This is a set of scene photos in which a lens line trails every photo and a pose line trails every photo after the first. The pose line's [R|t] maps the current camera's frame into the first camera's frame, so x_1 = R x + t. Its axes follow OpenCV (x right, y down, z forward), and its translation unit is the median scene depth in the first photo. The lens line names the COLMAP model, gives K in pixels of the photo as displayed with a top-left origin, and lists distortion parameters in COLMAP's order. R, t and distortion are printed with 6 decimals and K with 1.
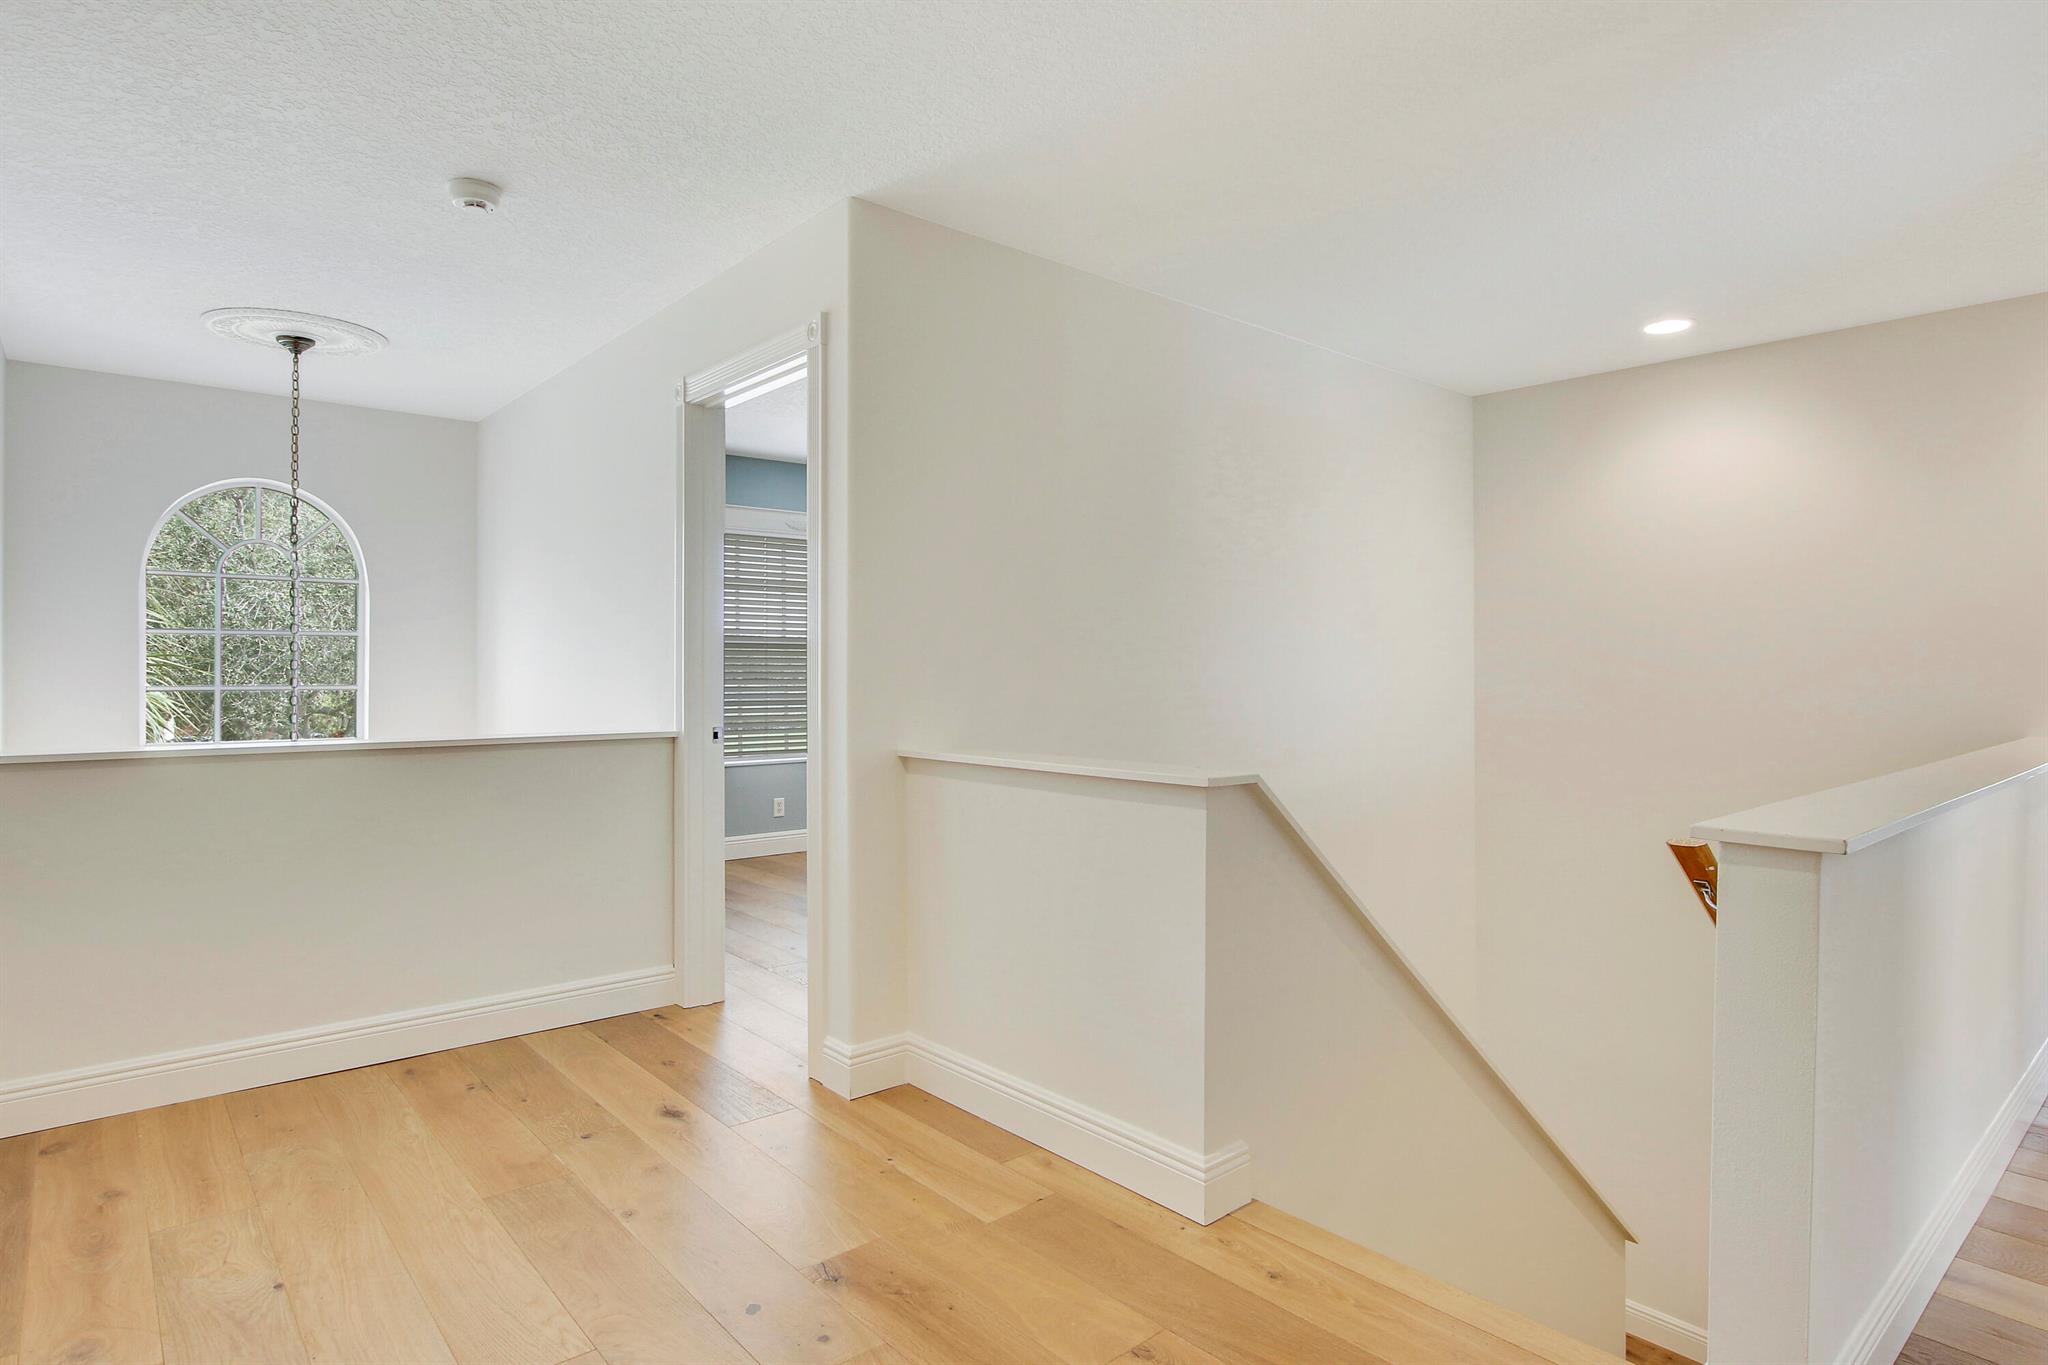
lens RADIAL K [[1087.4, 0, 1031.5], [0, 1087.4, 667.9], [0, 0, 1]] dist [-0.020478, 0.000605]
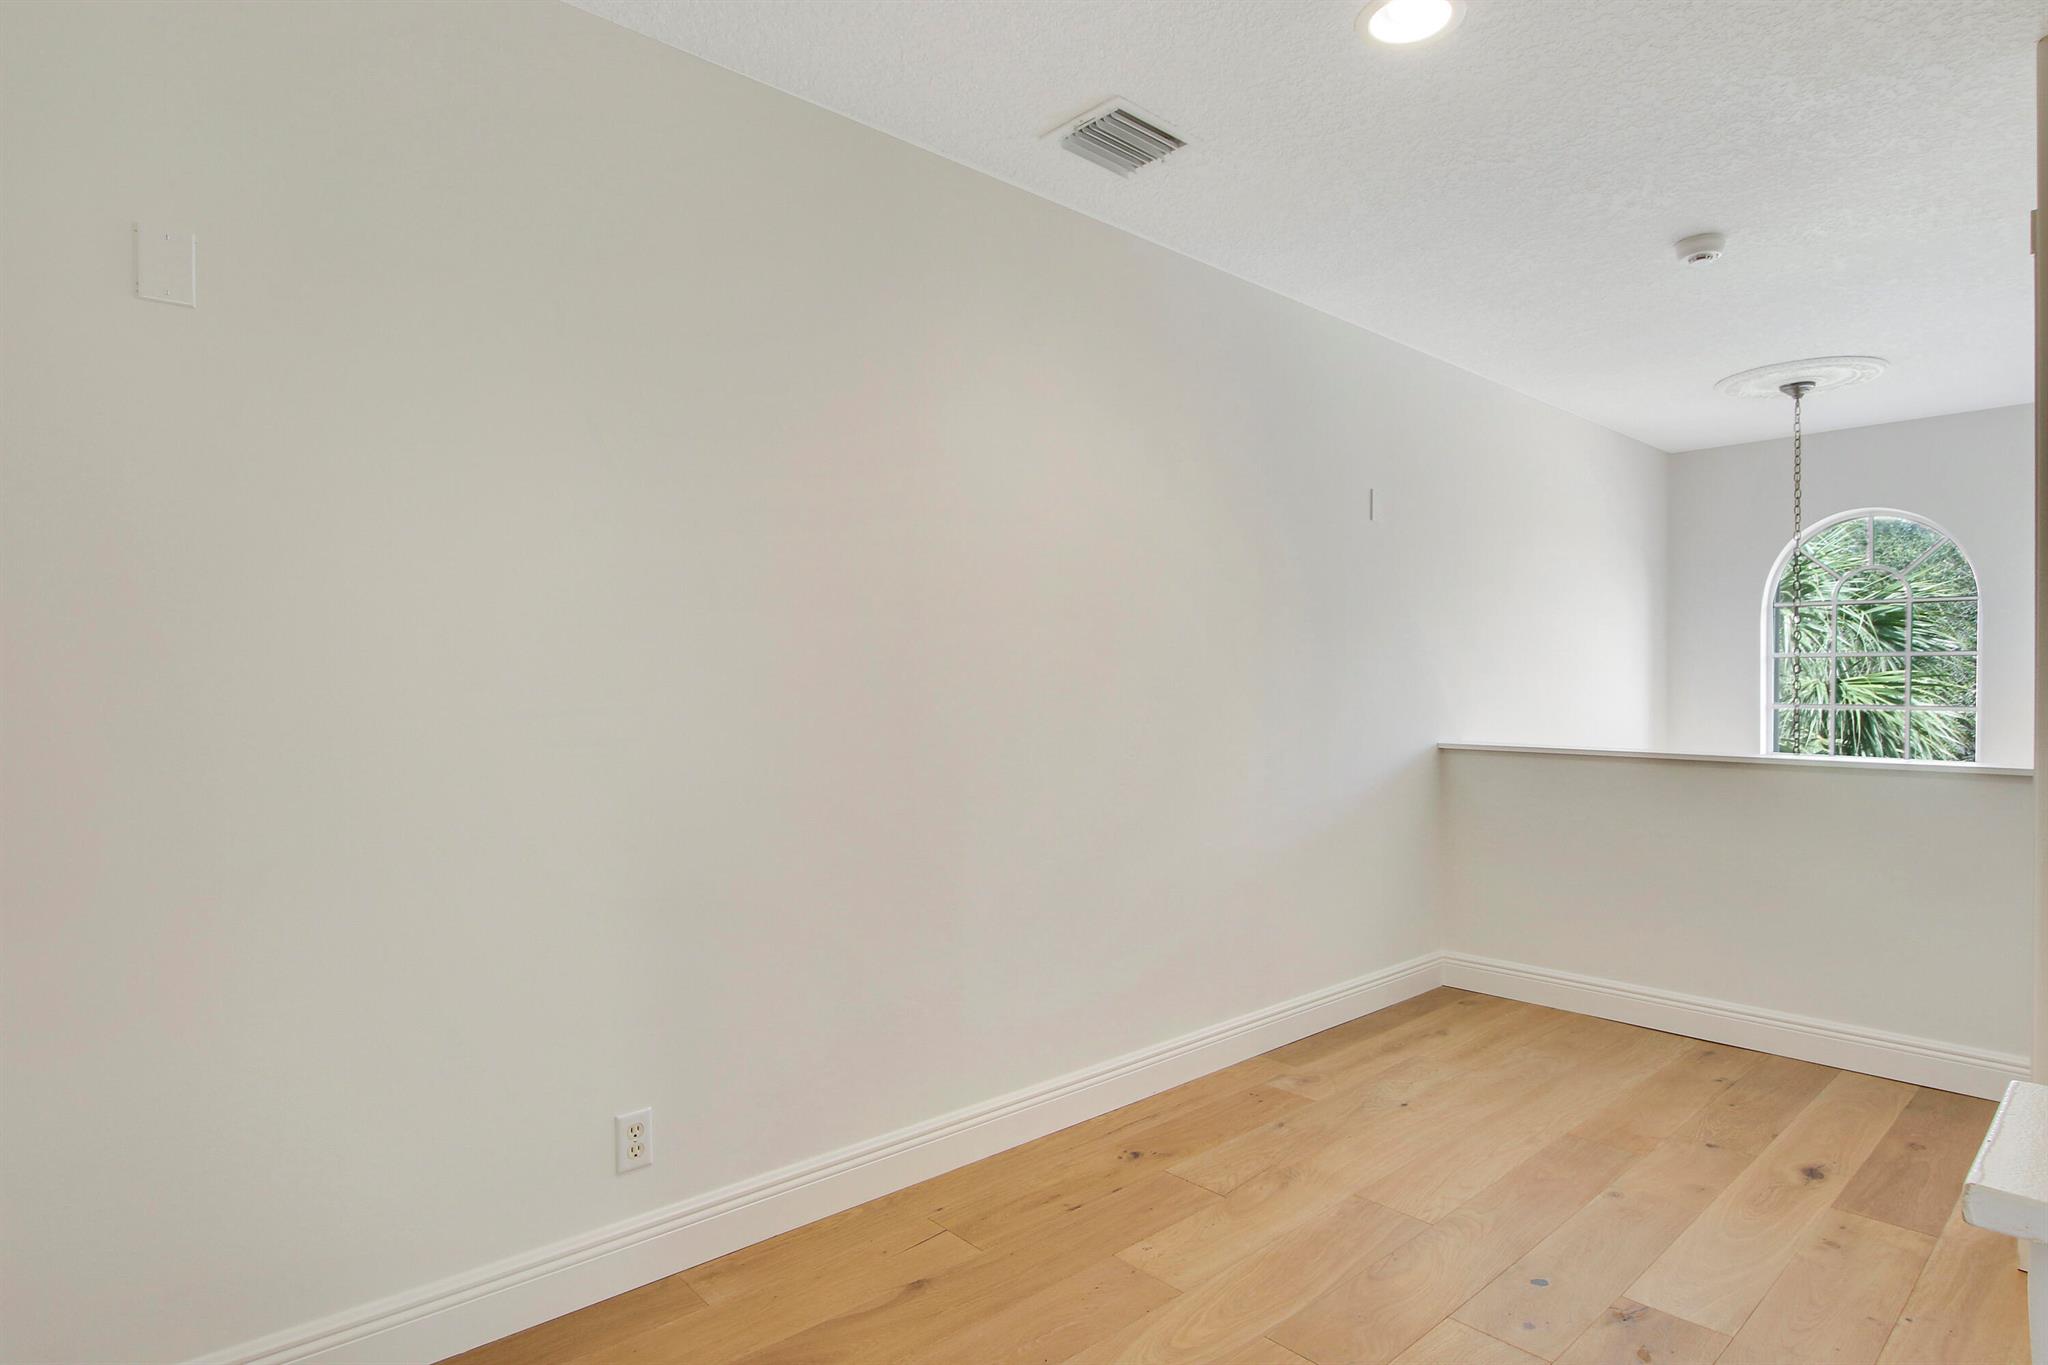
lens RADIAL K [[1125.4, 0, 1118.3], [0, 1125.4, 701.6], [0, 0, 1]] dist [-0.025948, 0.000479]
pose [[0.073930, 0.016524, -0.997127, 0.562545], [-0.002746, 0.999862, 0.016366, -0.003338], [0.997260, 0.001528, 0.073965, 0.341486]]
